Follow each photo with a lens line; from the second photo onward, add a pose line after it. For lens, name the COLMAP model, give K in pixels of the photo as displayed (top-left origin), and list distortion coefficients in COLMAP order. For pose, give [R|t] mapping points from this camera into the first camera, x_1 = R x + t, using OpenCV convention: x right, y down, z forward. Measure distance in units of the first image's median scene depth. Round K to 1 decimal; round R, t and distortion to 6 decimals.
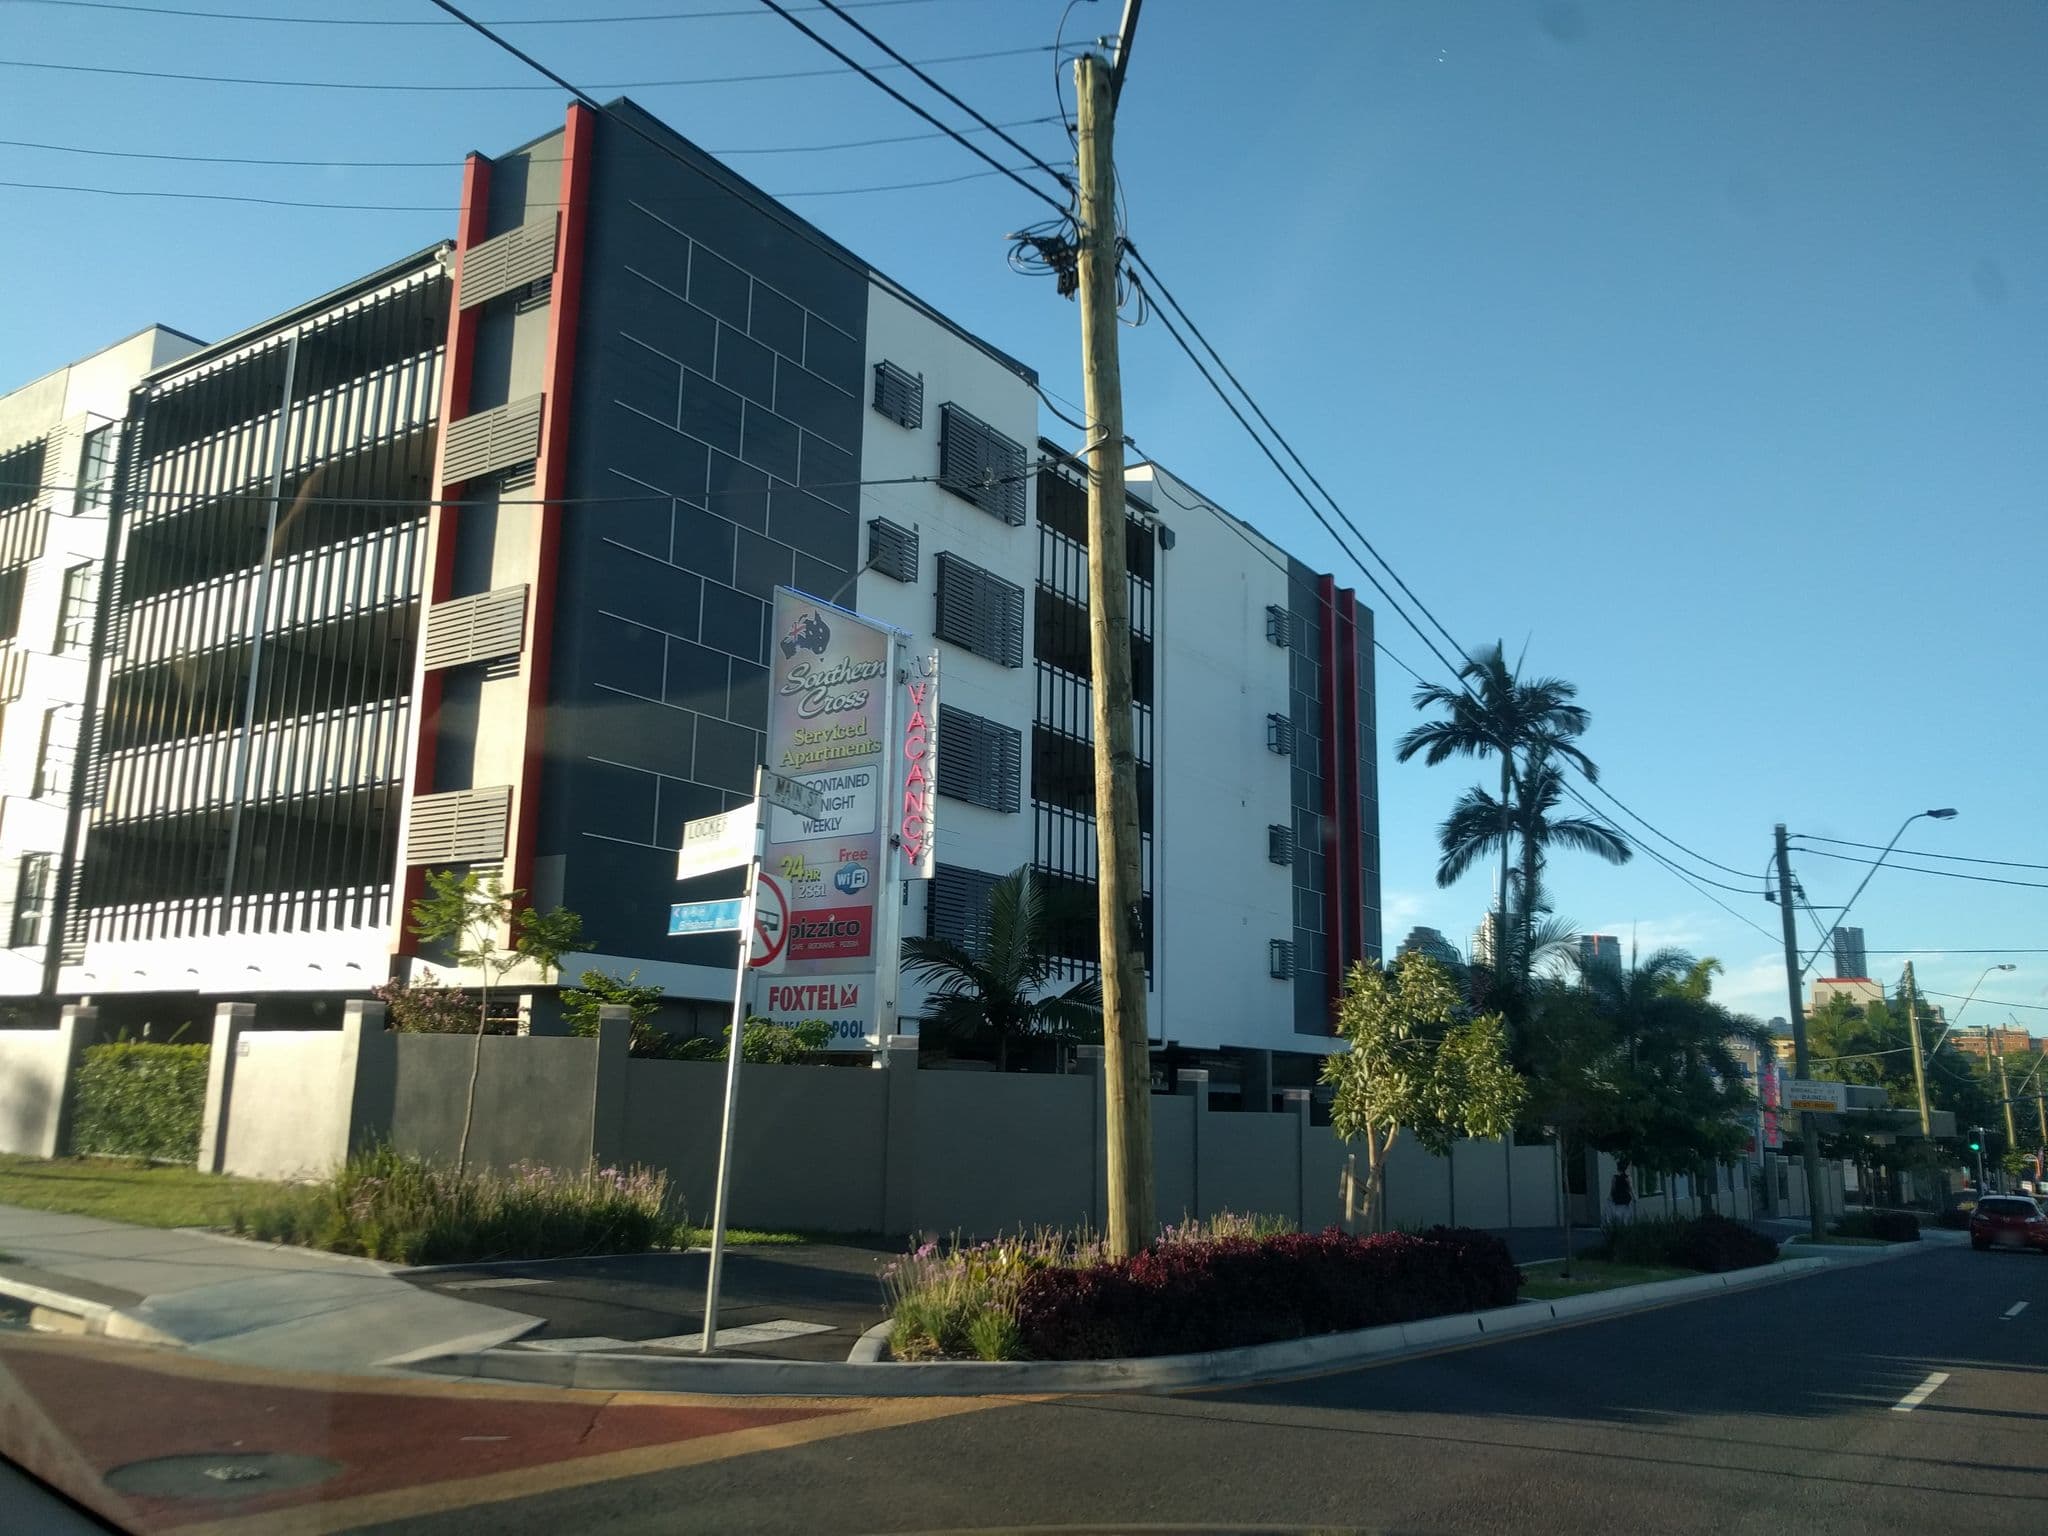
lens RADIAL K [[1603.7, 0, 1002.0], [0, 1603.7, 755.6], [0, 0, 1]] dist [-0.015866, 0.011688]
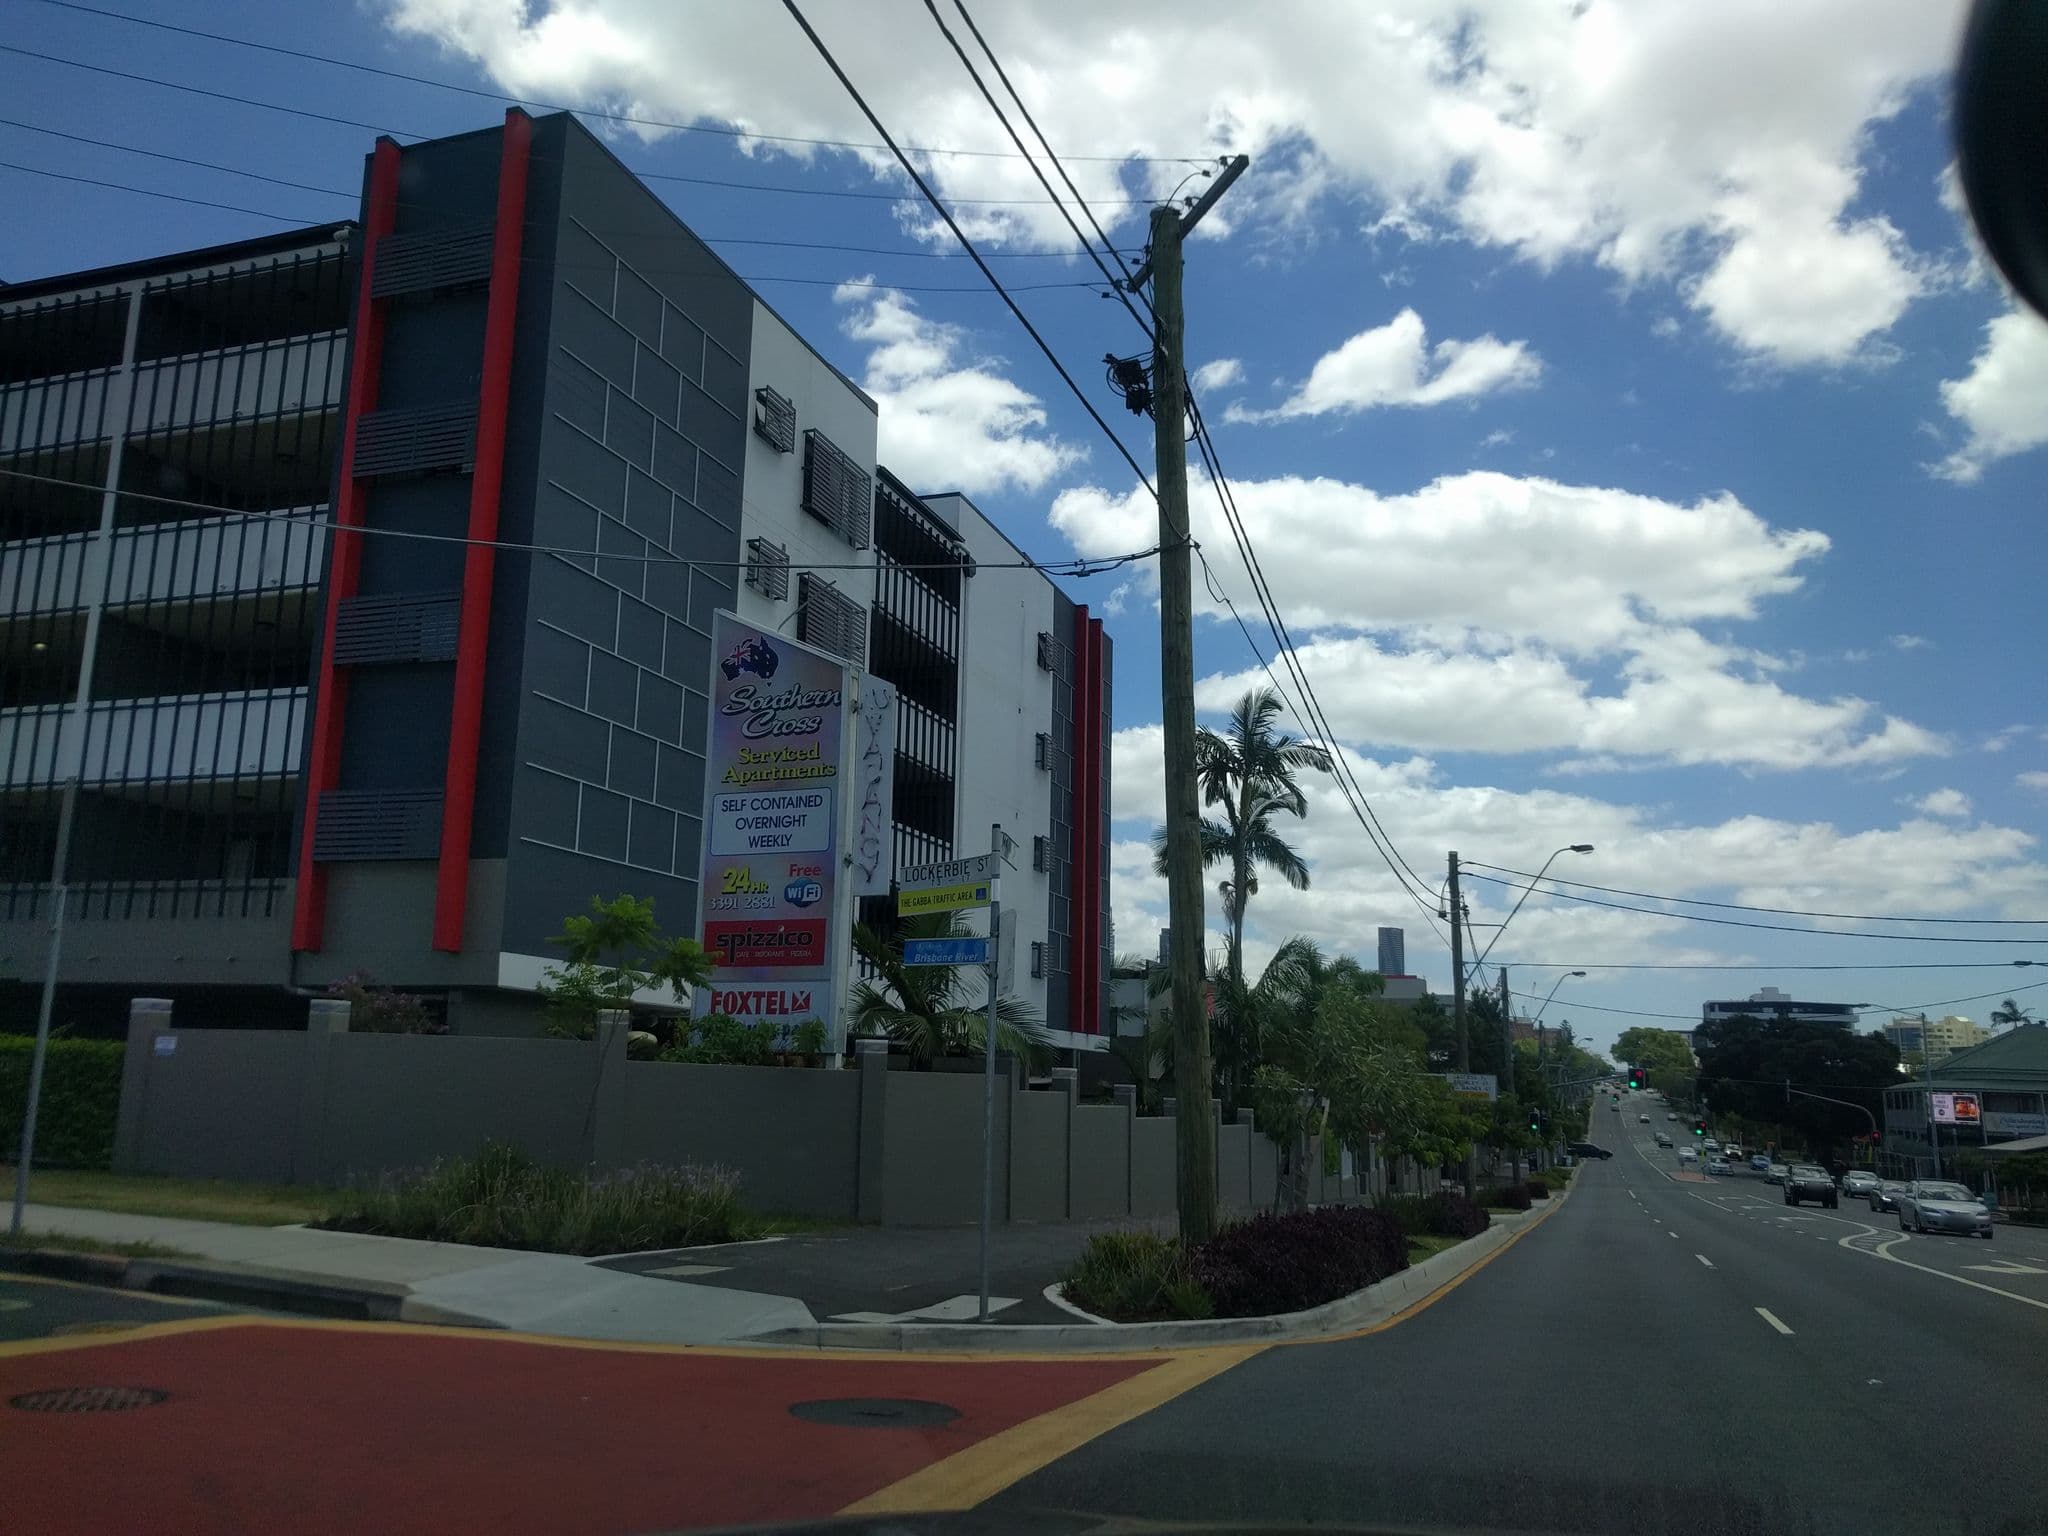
lens RADIAL K [[1603.7, 0, 1030.7], [0, 1603.7, 764.5], [0, 0, 1]] dist [-0.015866, 0.011688]
pose [[0.963759, 0.050593, 0.261933, -0.176658], [-0.054379, 0.998494, 0.007219, -0.019002], [-0.261173, -0.021201, 0.965059, -0.056845]]
